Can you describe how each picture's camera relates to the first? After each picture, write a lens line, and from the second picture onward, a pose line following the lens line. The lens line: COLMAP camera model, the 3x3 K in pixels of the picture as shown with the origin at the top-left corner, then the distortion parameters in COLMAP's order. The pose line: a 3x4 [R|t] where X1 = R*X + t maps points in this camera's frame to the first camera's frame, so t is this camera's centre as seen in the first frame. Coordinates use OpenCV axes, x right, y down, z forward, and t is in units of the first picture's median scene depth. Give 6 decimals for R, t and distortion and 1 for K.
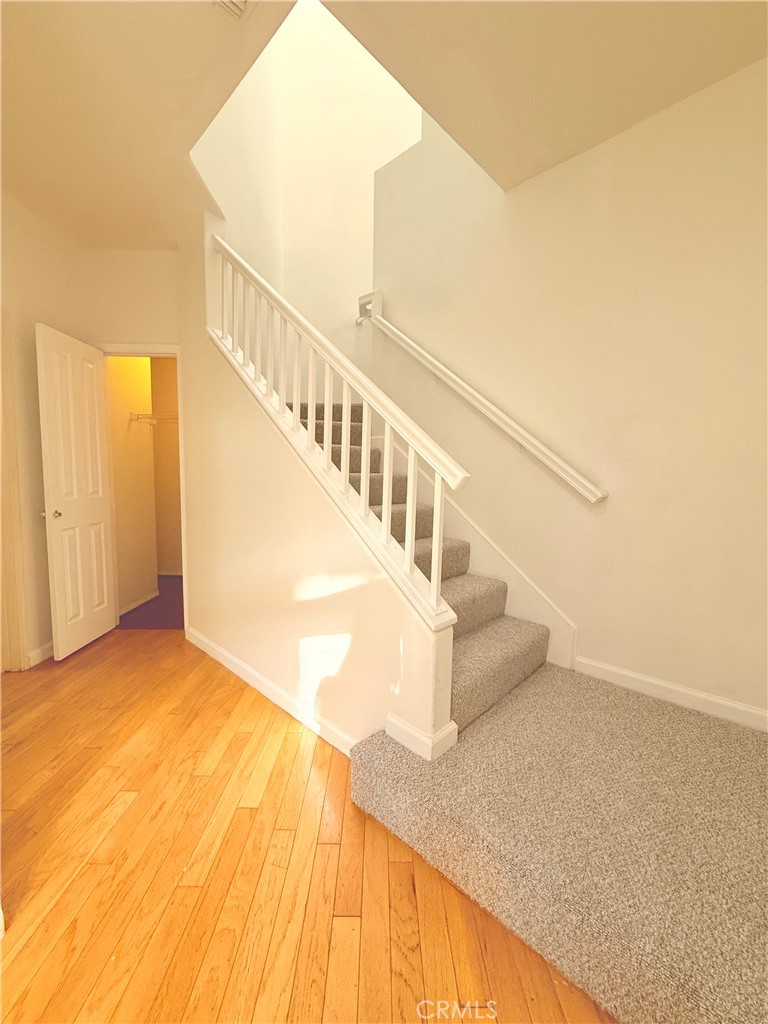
lens RADIAL K [[403.2, 0, 384.4], [0, 403.2, 510.6], [0, 0, 1]] dist [0.000201, 0.000042]
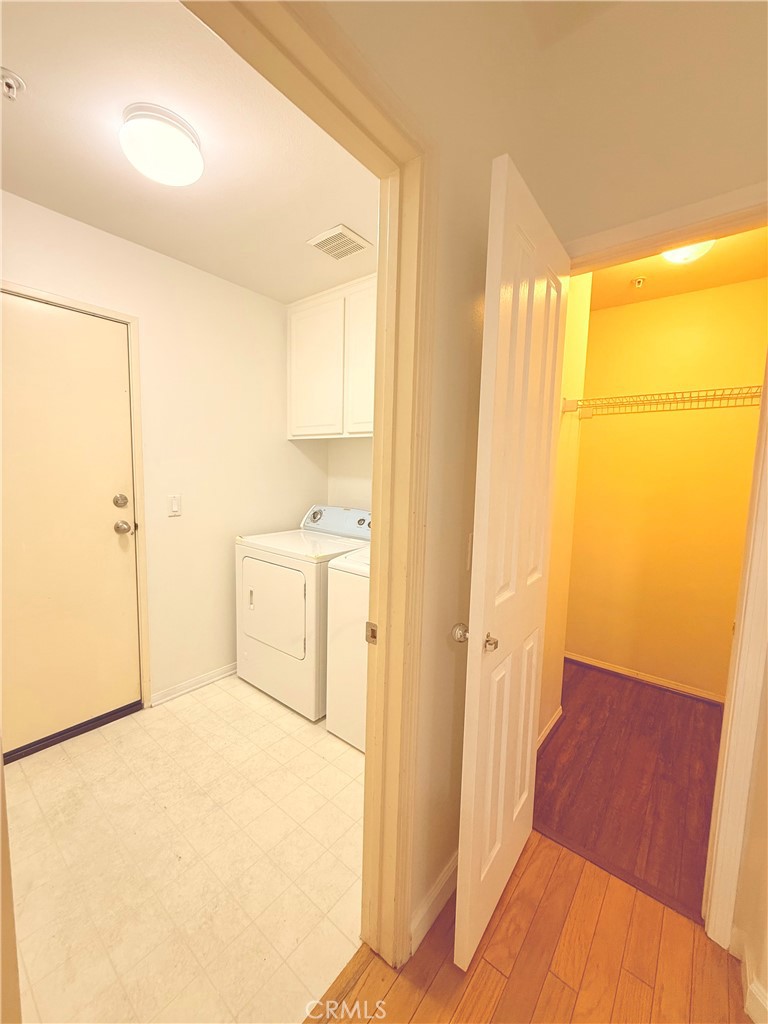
lens RADIAL K [[408.2, 0, 385.0], [0, 408.2, 510.7], [0, 0, 1]] dist [0.000638, 0.000137]
pose [[0.765147, 0.072040, -0.639813, -0.614265], [-0.066709, 0.997243, 0.032507, -0.128533], [0.640390, 0.017809, 0.767843, 0.587214]]
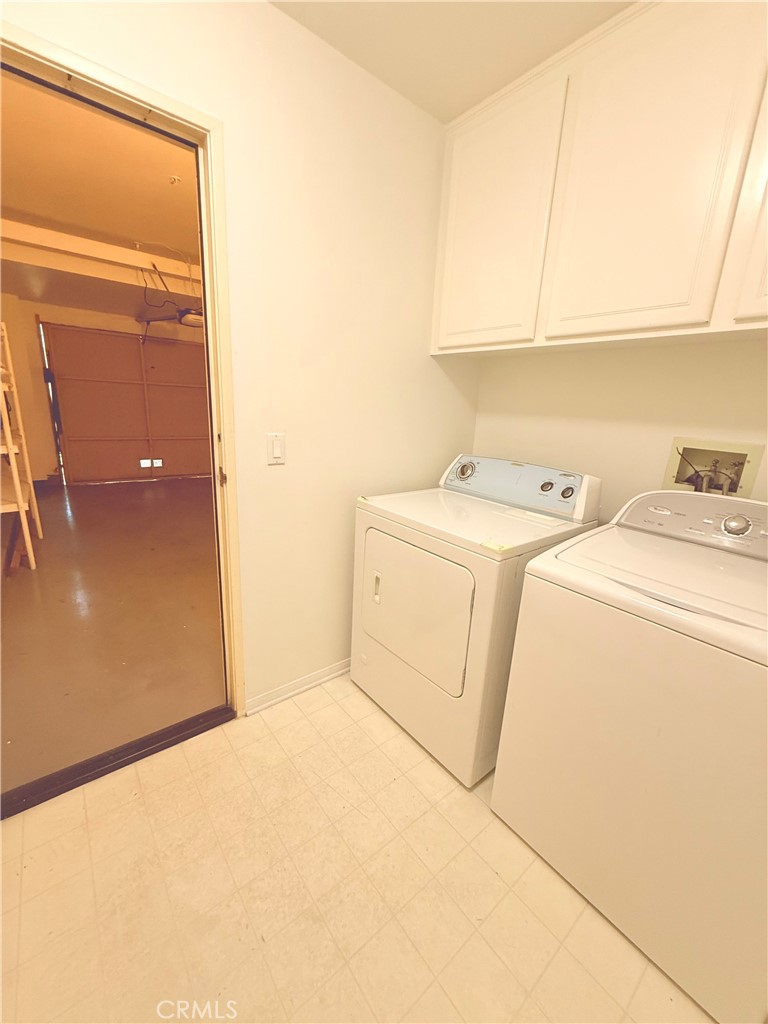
lens RADIAL K [[408.2, 0, 385.0], [0, 408.2, 510.7], [0, 0, 1]] dist [0.000638, 0.000137]
pose [[0.614102, 0.213057, -0.759924, -0.965597], [-0.104749, 0.976357, 0.189089, -0.121587], [0.782244, -0.036518, 0.621901, 0.726241]]
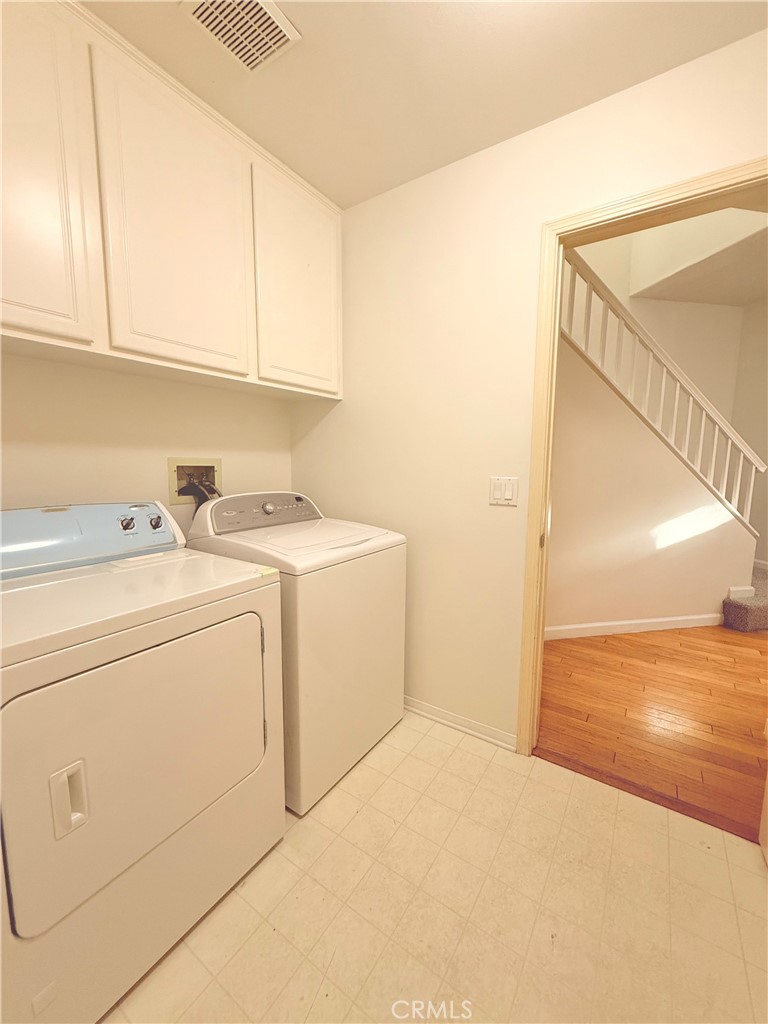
lens RADIAL K [[411.5, 0, 382.3], [0, 411.5, 510.5], [0, 0, 1]] dist [0.000541, 0.000113]
pose [[0.574037, -0.112299, 0.811092, -1.553926], [0.069027, 0.993662, 0.088725, -0.106280], [-0.815914, 0.005056, 0.578151, 0.740852]]
